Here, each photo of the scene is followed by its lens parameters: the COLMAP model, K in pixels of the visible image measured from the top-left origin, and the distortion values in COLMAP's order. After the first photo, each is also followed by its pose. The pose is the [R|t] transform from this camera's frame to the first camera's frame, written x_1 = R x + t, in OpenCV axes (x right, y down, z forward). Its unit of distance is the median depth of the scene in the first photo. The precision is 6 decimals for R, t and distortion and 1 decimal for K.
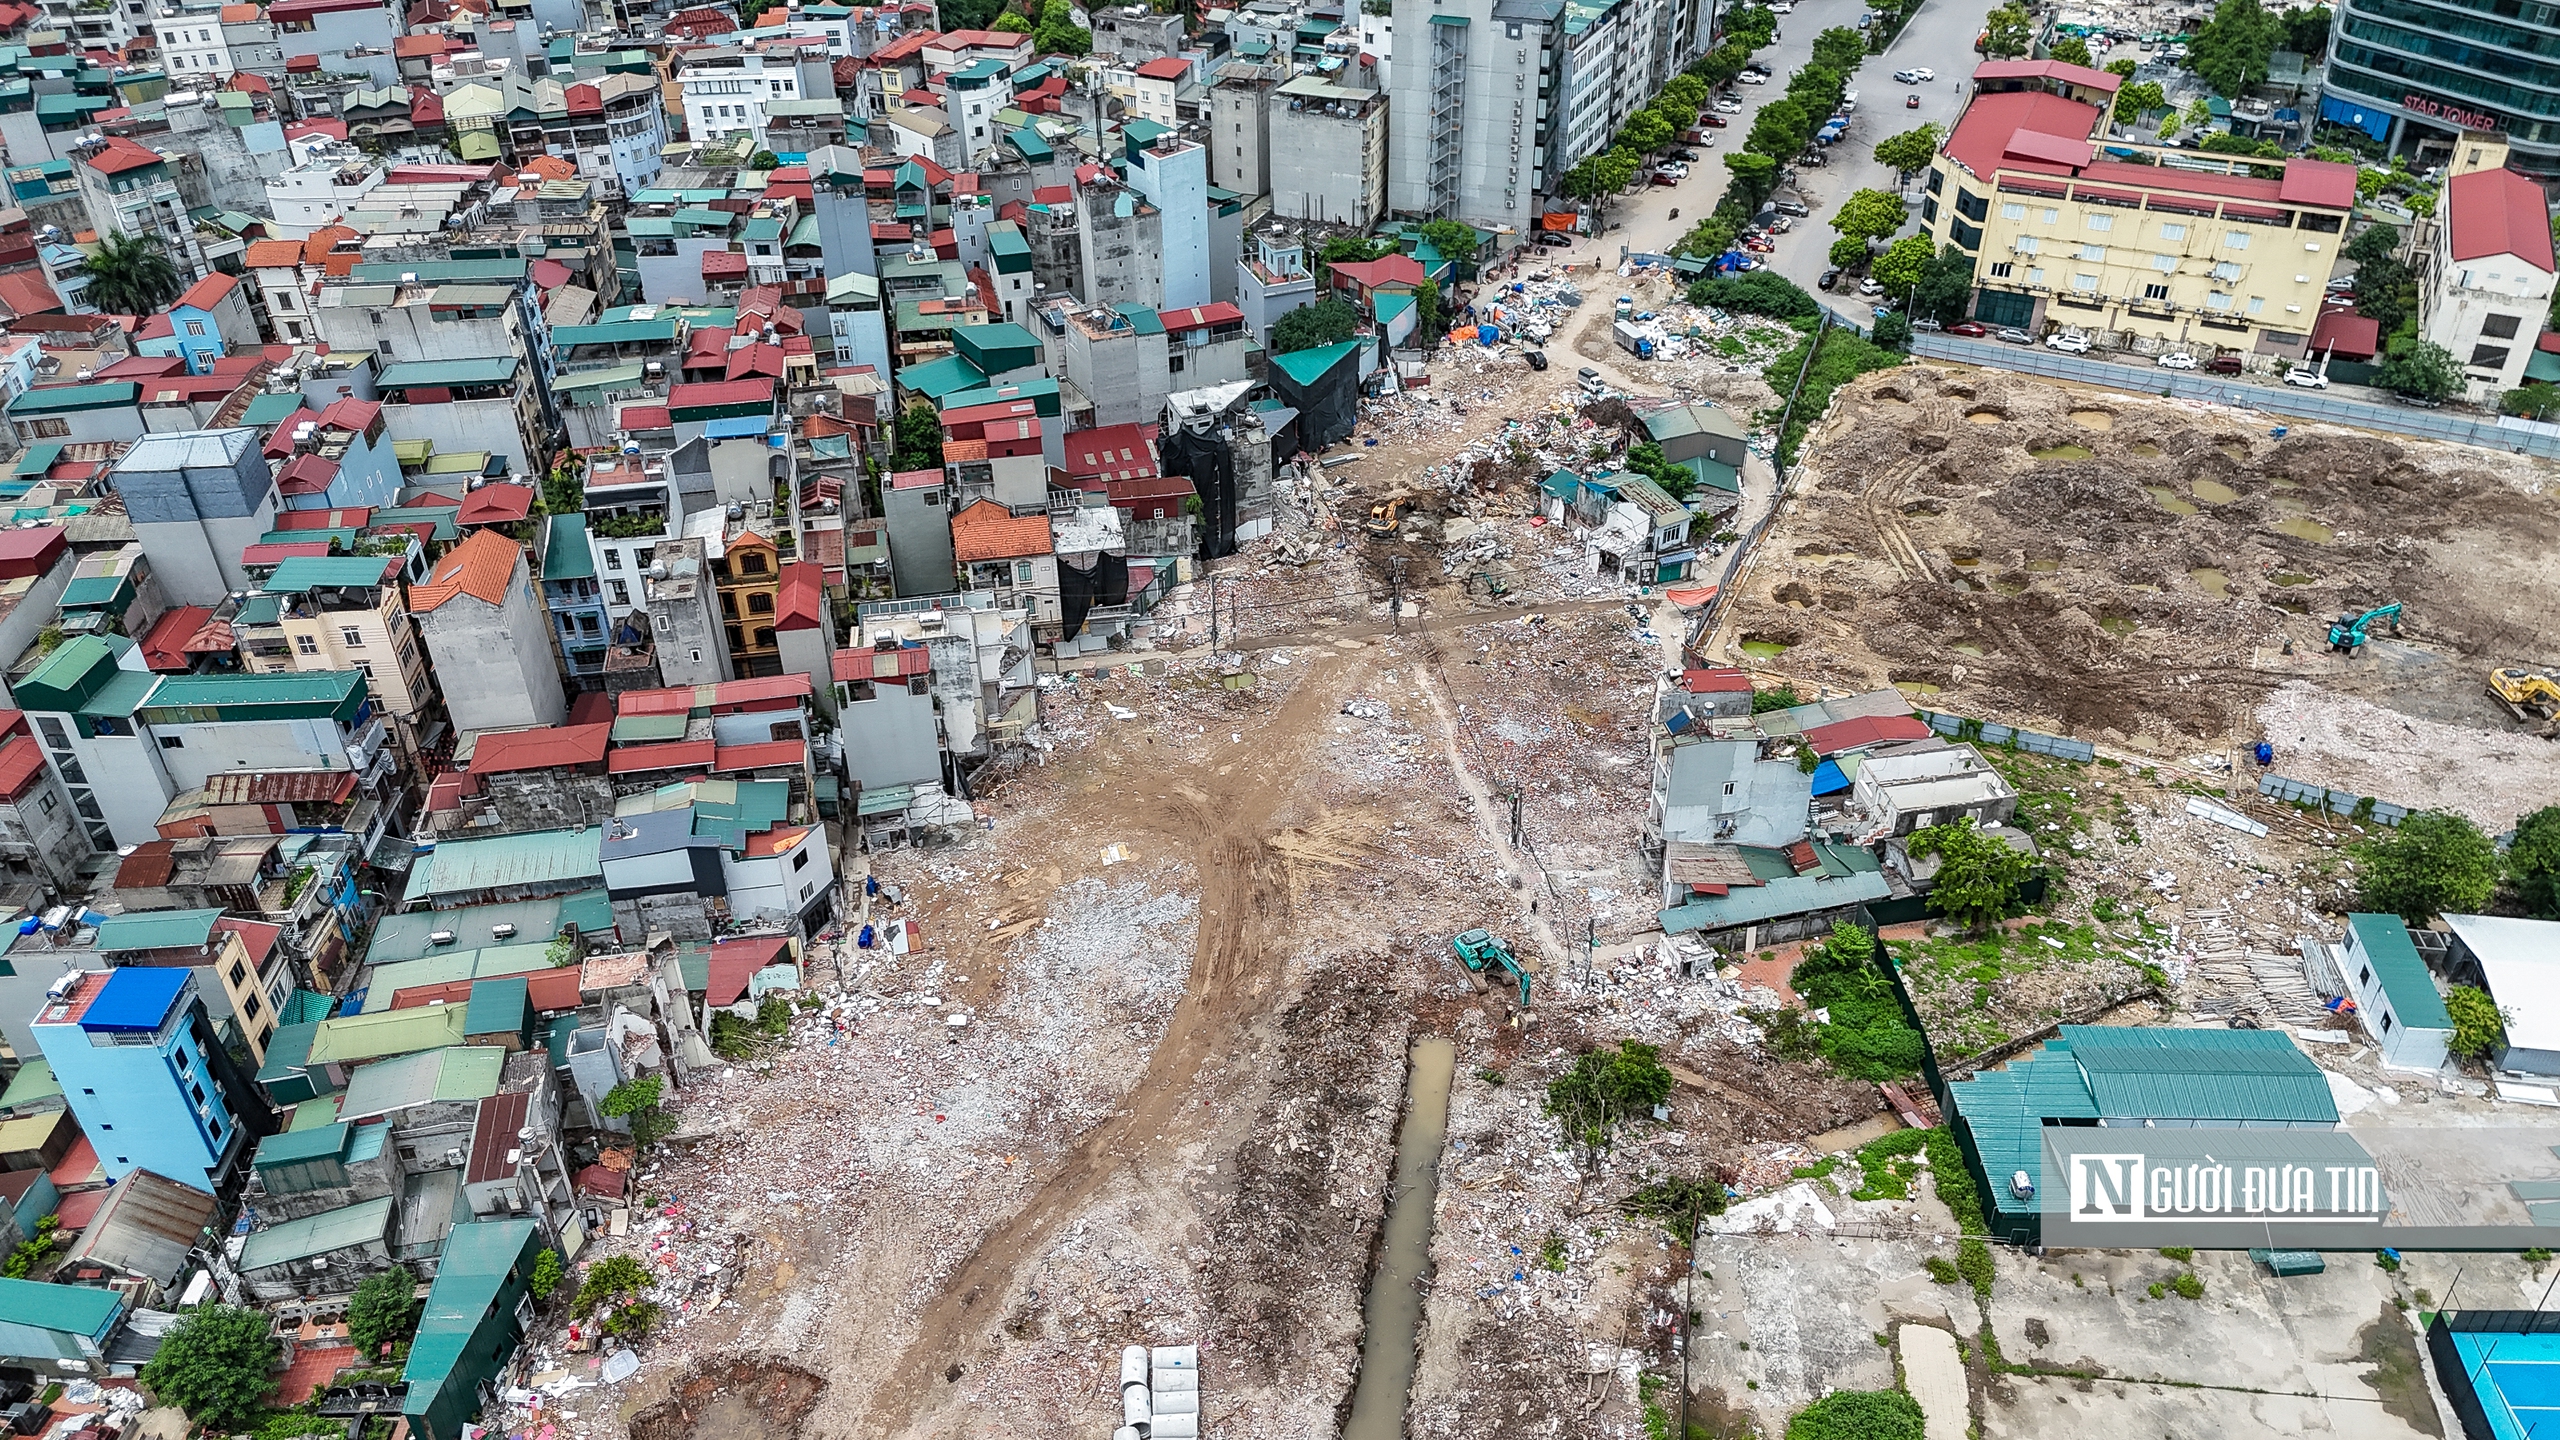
lens RADIAL K [[1946.2, 0, 1280.0], [0, 1946.2, 720.0], [0, 0, 1]] dist [0.089918, -0.080940]
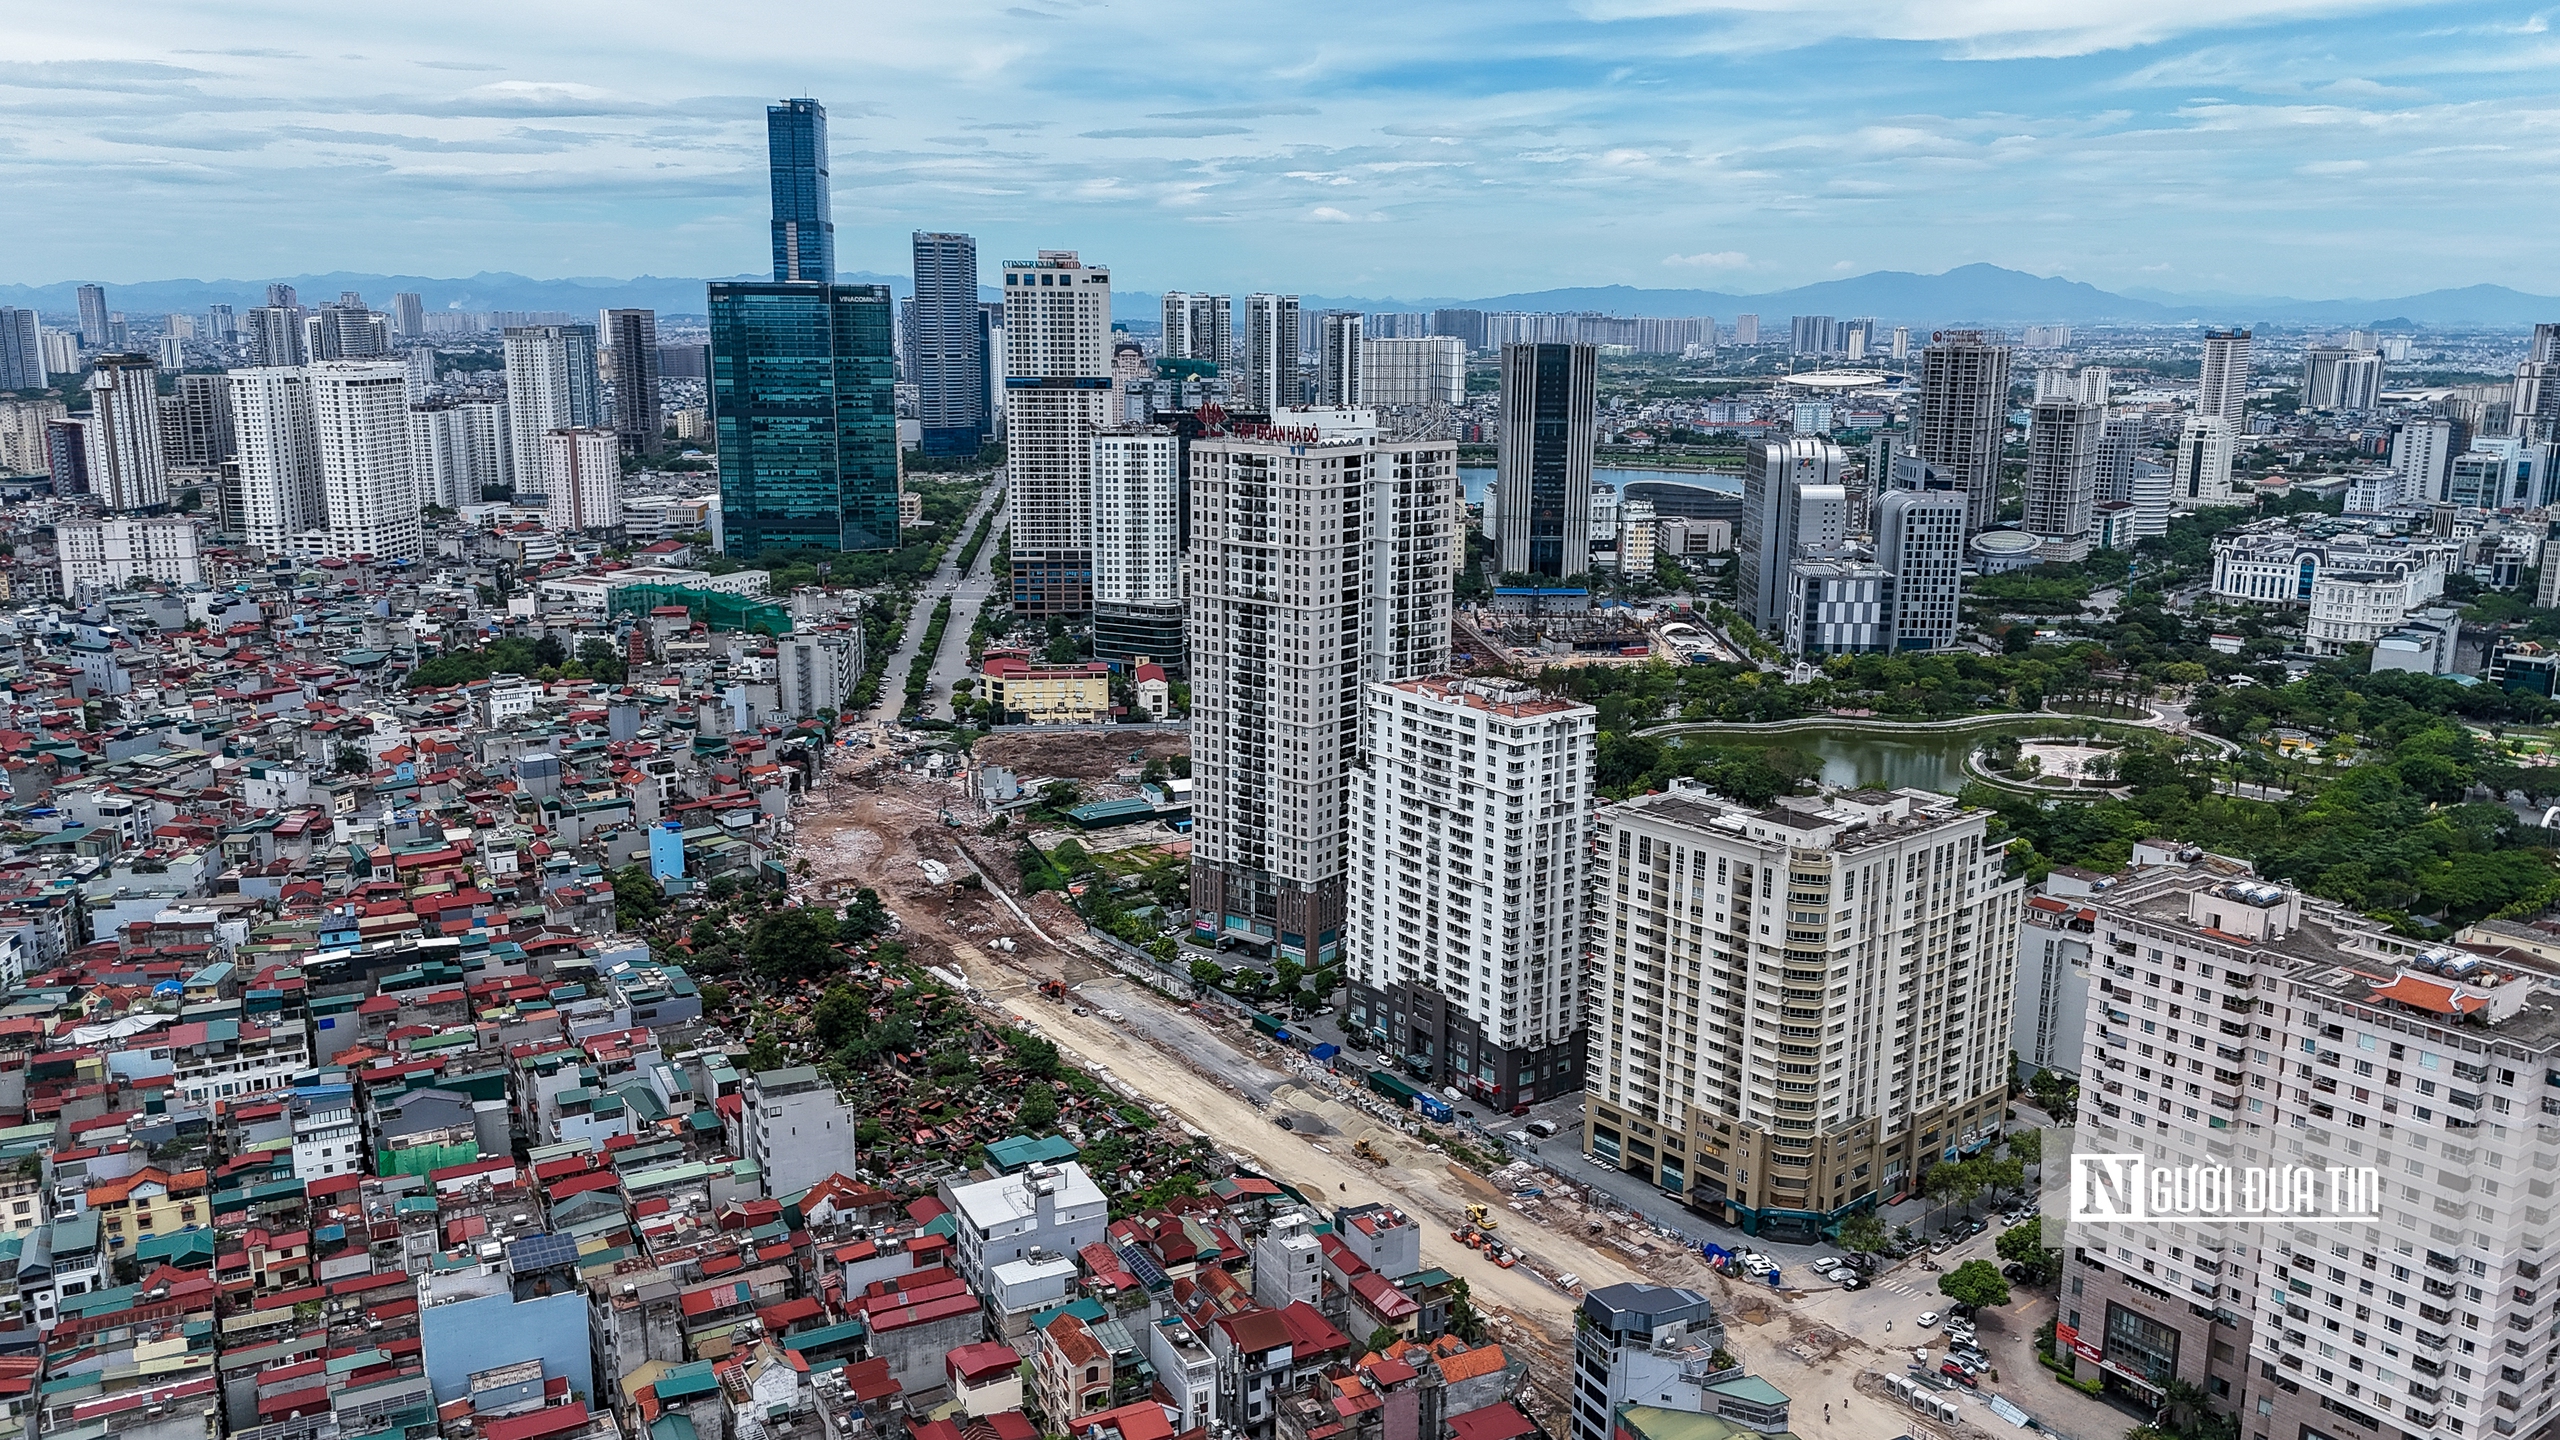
lens RADIAL K [[1946.2, 0, 1280.0], [0, 1946.2, 720.0], [0, 0, 1]] dist [0.089918, -0.080940]
pose [[0.849179, -0.093411, 0.519778, -0.830585], [0.279977, 0.914162, -0.293121, 0.775876], [-0.447781, 0.394438, 0.802440, -1.546510]]
